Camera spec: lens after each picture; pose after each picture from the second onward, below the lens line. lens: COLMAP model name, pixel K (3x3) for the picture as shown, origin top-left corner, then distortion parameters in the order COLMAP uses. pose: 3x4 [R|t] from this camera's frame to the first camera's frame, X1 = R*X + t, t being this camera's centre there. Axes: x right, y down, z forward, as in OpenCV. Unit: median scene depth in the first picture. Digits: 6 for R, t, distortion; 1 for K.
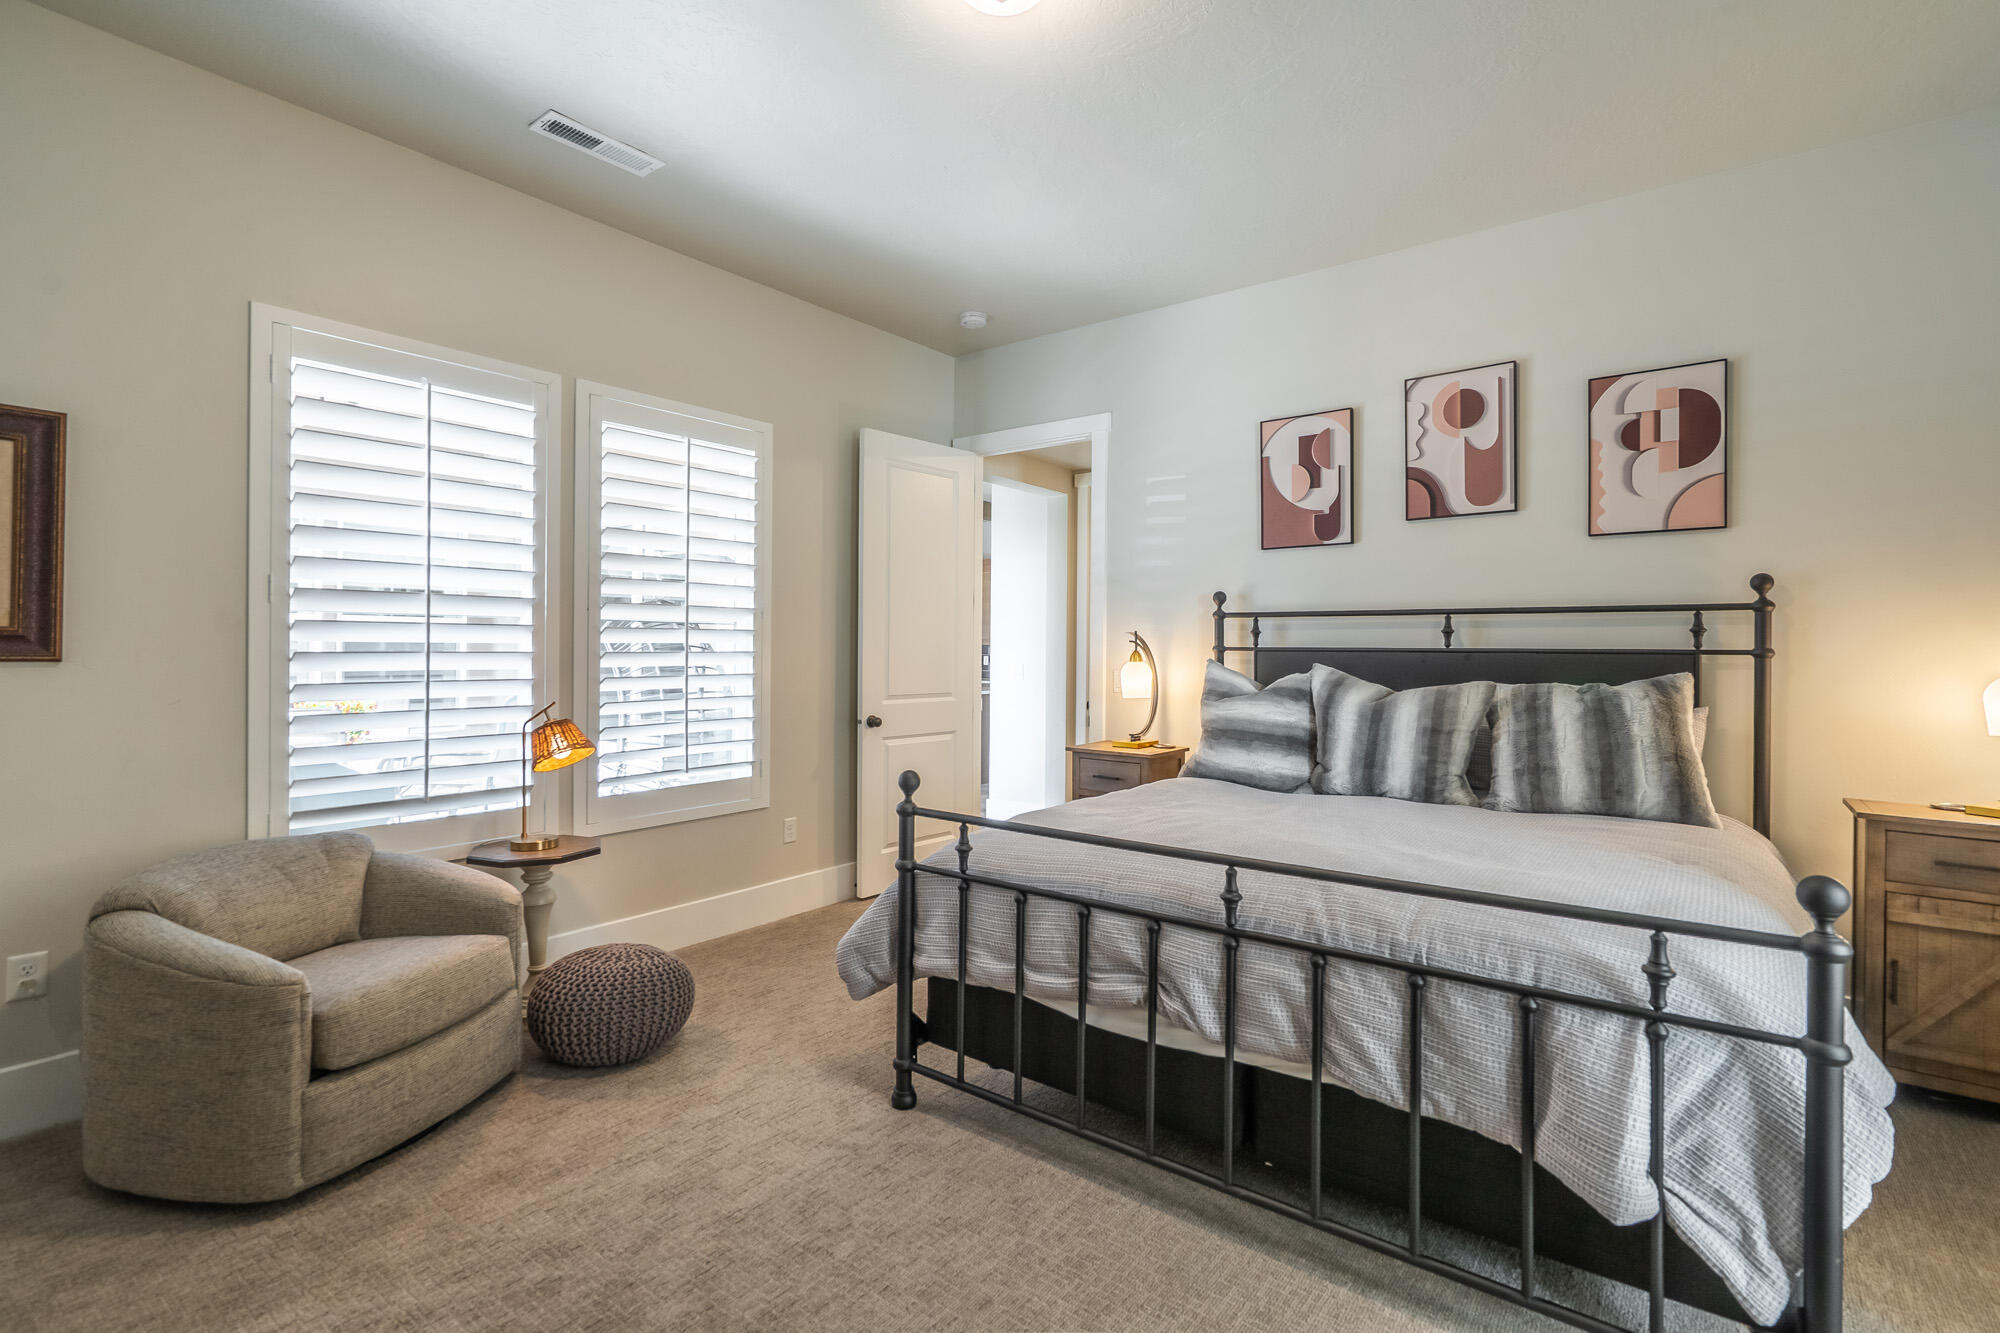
lens RADIAL K [[925.5, 0, 1033.4], [0, 925.5, 639.6], [0, 0, 1]] dist [0.002237, 0.000291]
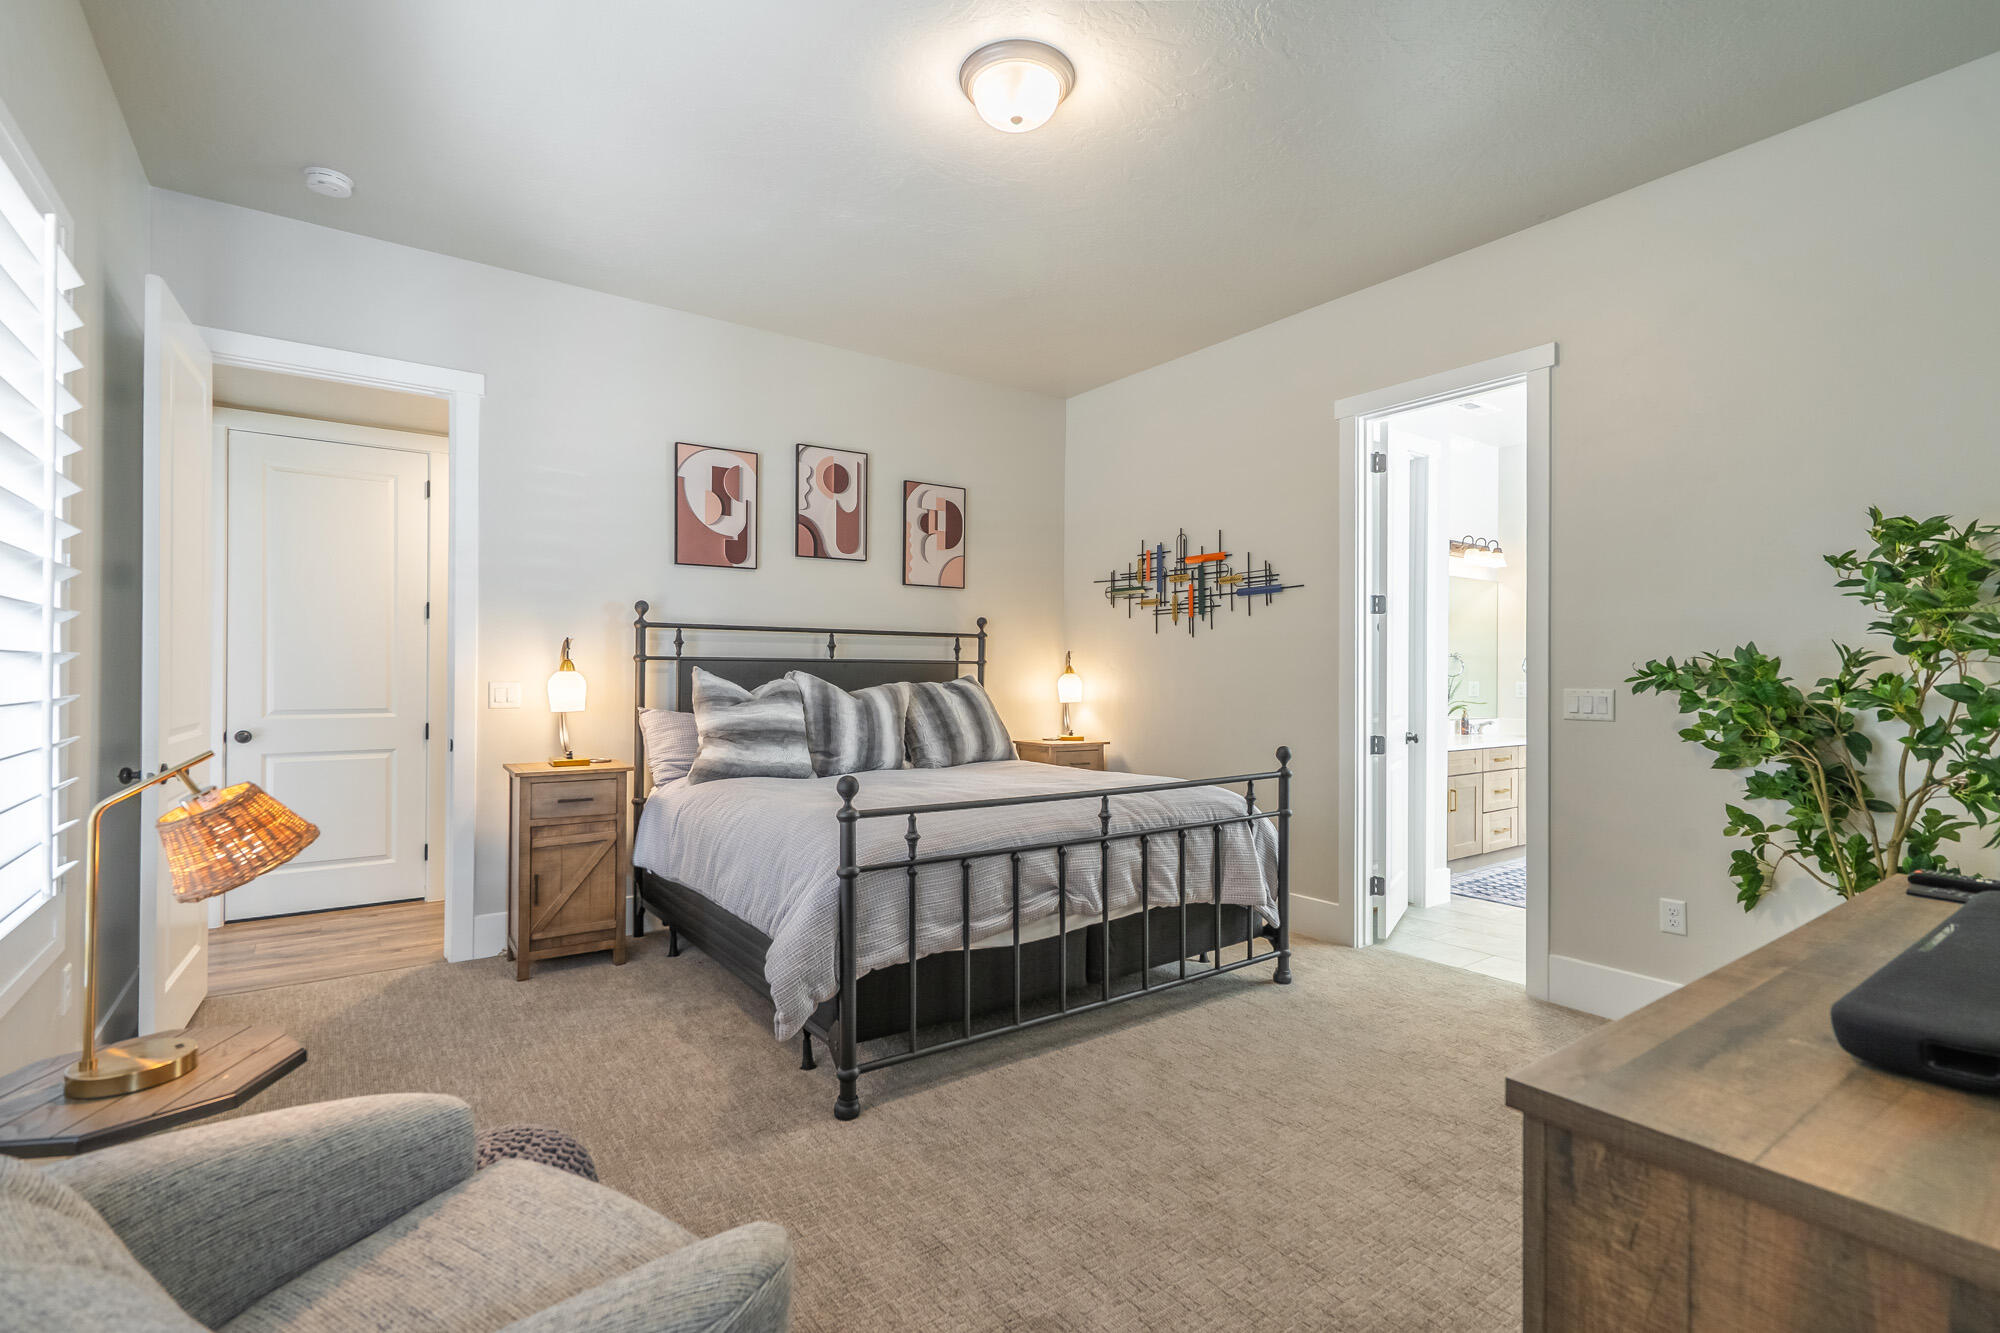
lens RADIAL K [[896.1, 0, 994.2], [0, 896.1, 660.0], [0, 0, 1]] dist [0.002147, 0.000533]
pose [[0.313018, 0.007619, 0.949717, -0.755969], [-0.011145, 0.999928, -0.004348, 0.015390], [-0.949682, -0.009224, 0.313080, 0.420759]]
